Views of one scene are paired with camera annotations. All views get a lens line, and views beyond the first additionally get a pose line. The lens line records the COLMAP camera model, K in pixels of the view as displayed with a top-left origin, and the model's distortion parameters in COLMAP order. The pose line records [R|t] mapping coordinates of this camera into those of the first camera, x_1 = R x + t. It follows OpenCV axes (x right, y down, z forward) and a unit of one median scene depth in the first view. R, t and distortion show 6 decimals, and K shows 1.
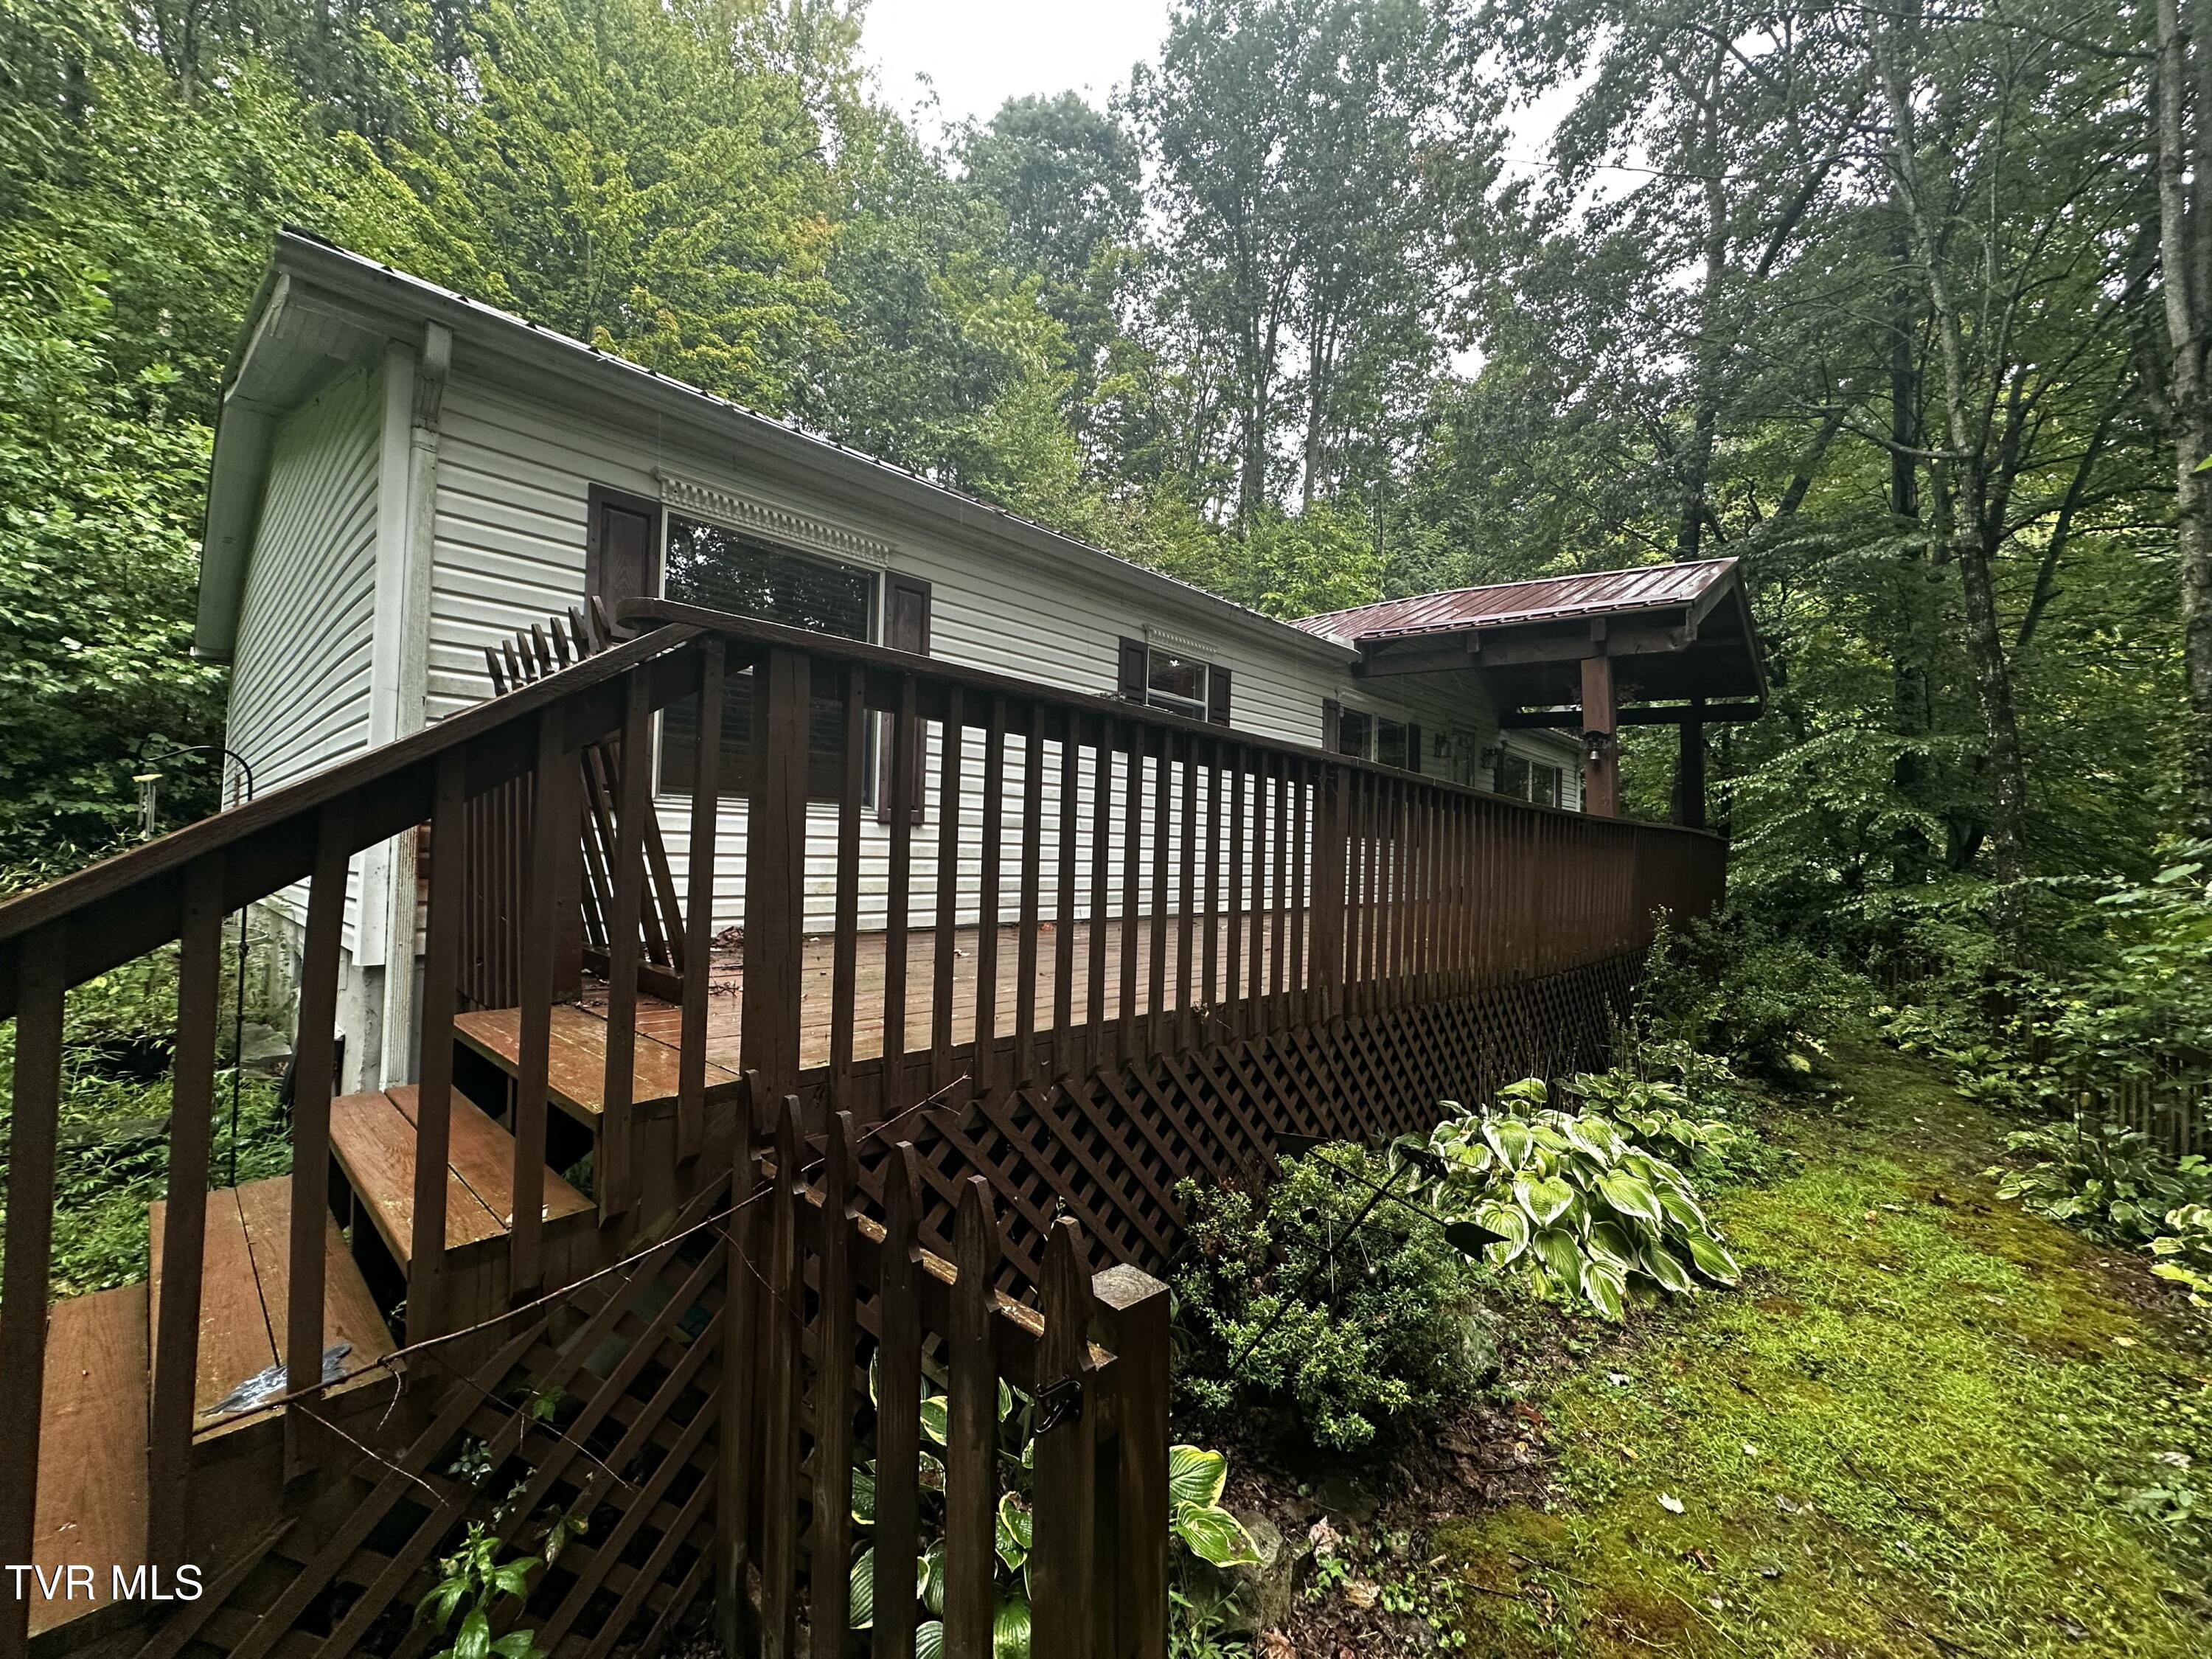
lens RADIAL K [[878.9, 0, 1103.1], [0, 878.9, 828.5], [0, 0, 1]] dist [-0.000990, 0.000296]
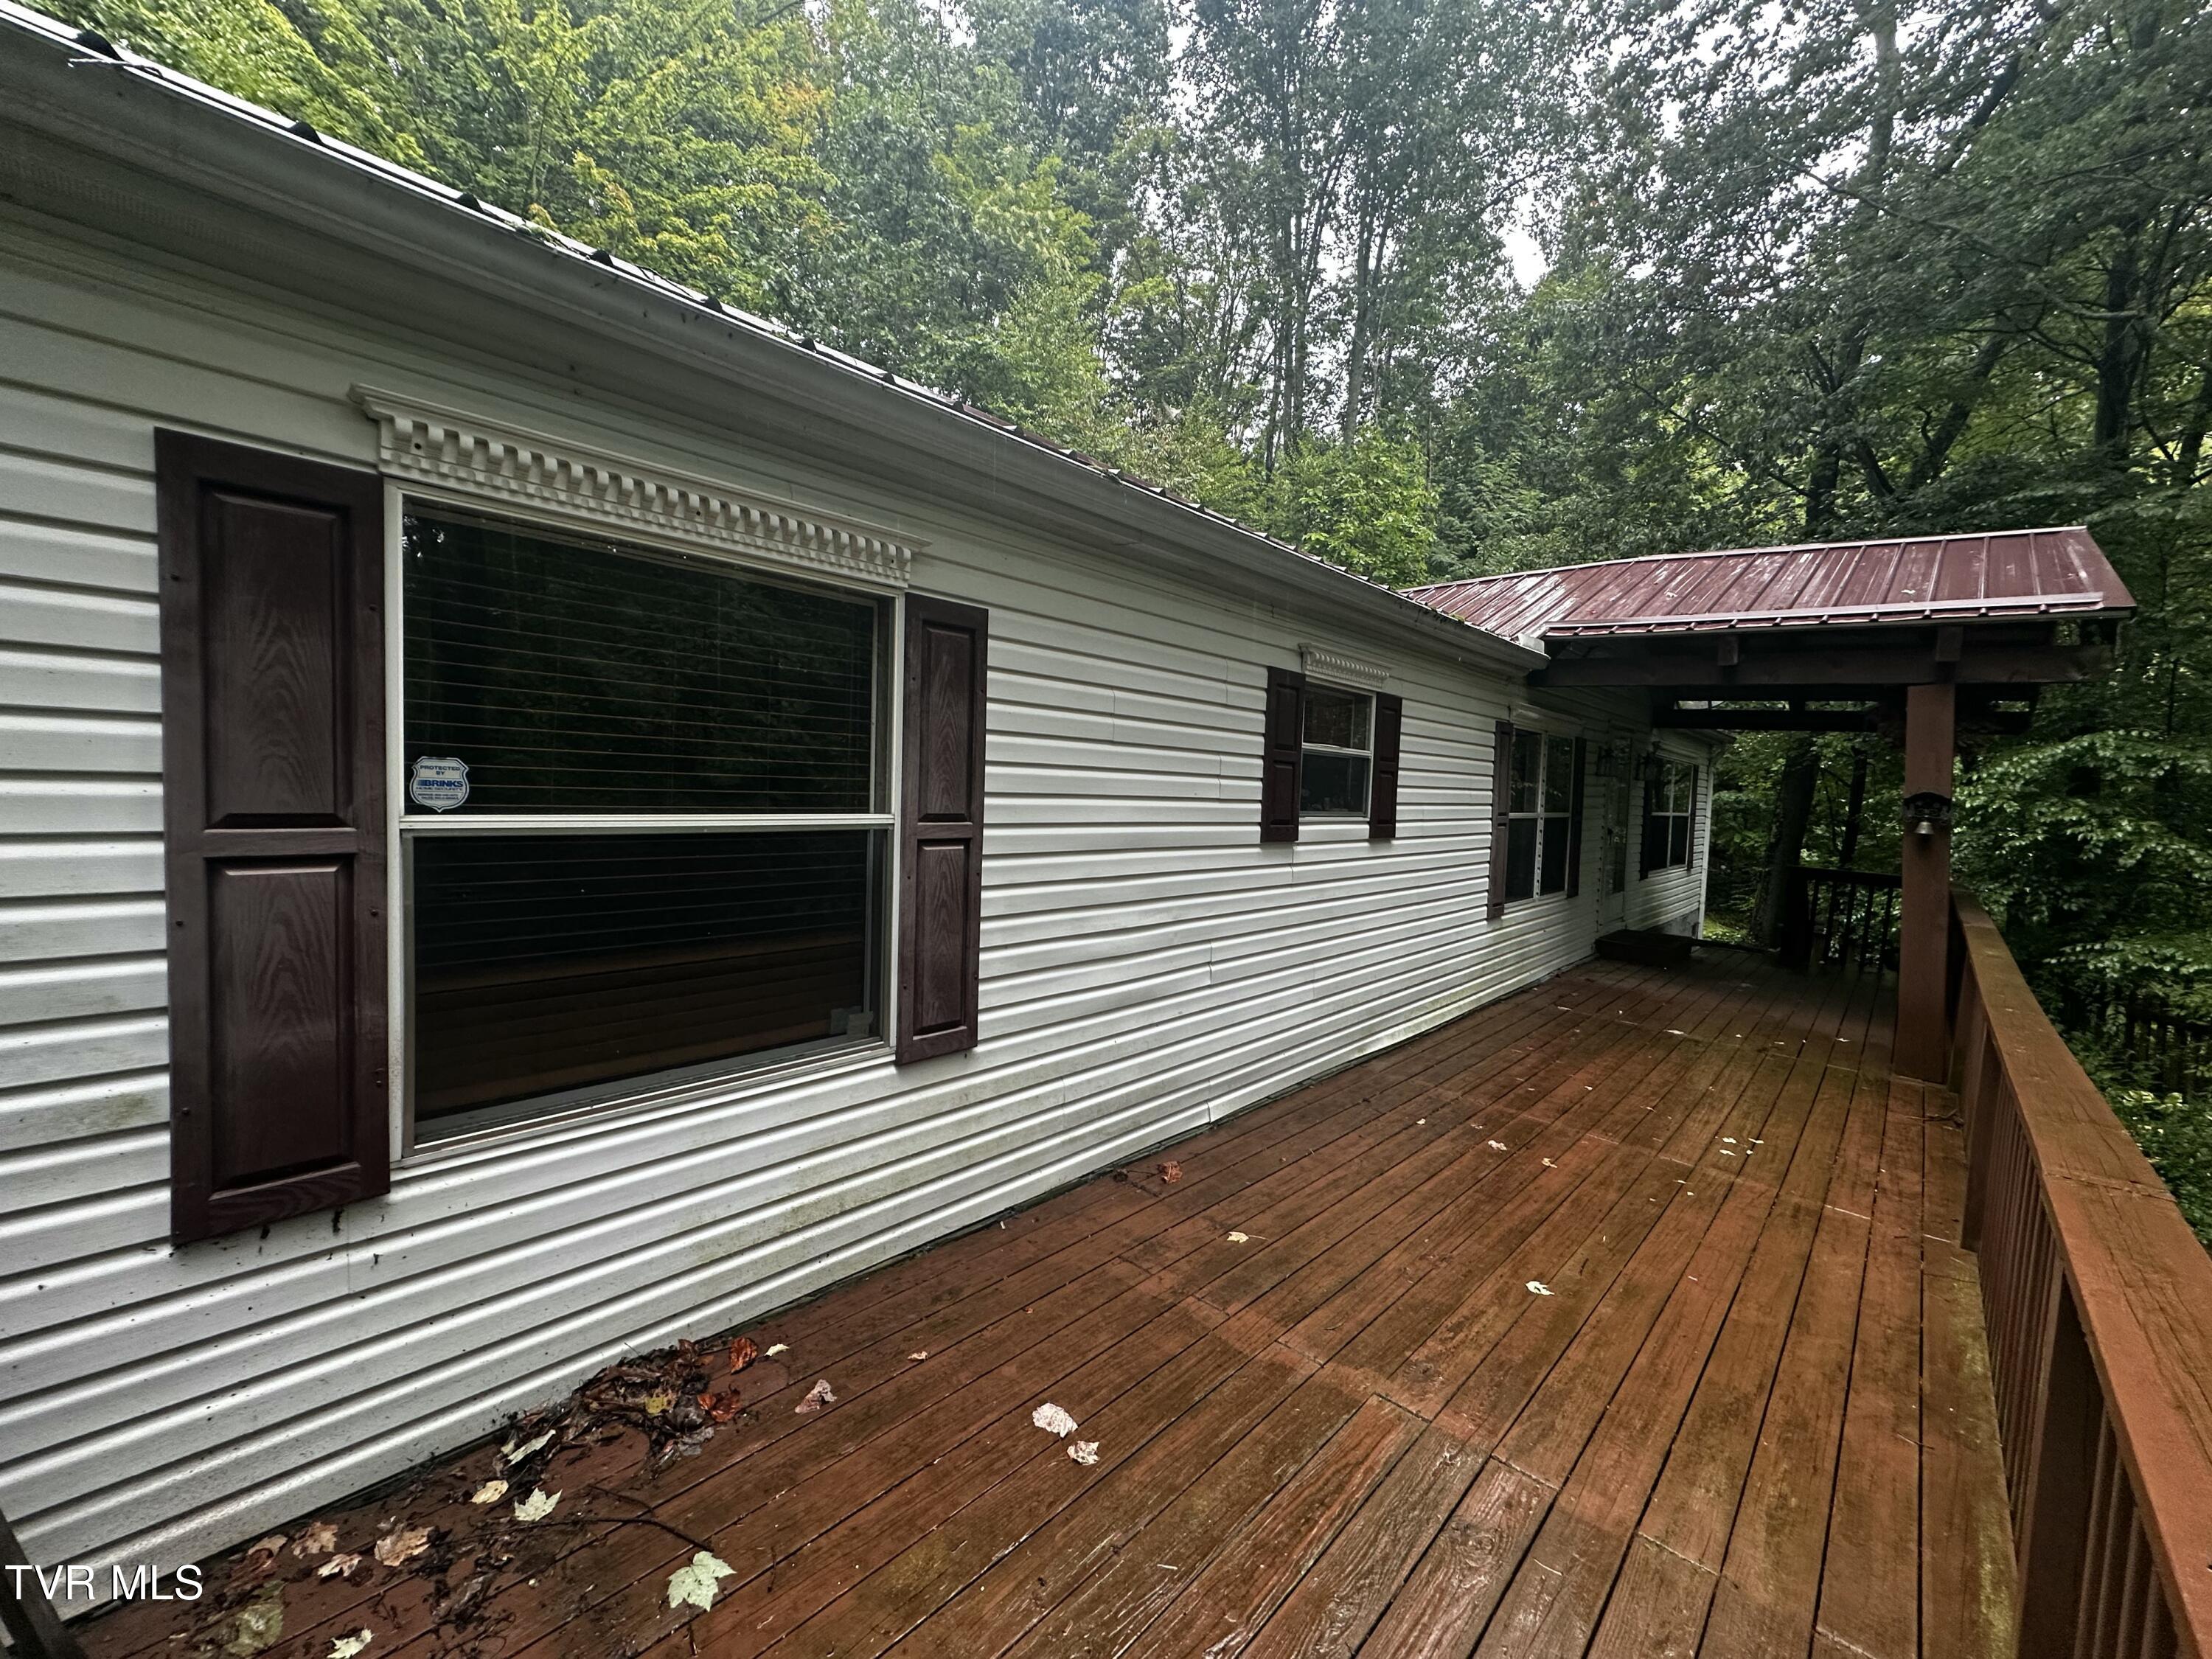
lens RADIAL K [[878.9, 0, 1103.1], [0, 878.9, 828.5], [0, 0, 1]] dist [-0.000990, 0.000296]
pose [[0.999966, 0.008274, -0.000095, -0.026933], [-0.008243, 0.997064, 0.076121, -0.040643], [0.000725, -0.076118, 0.997099, 0.097538]]
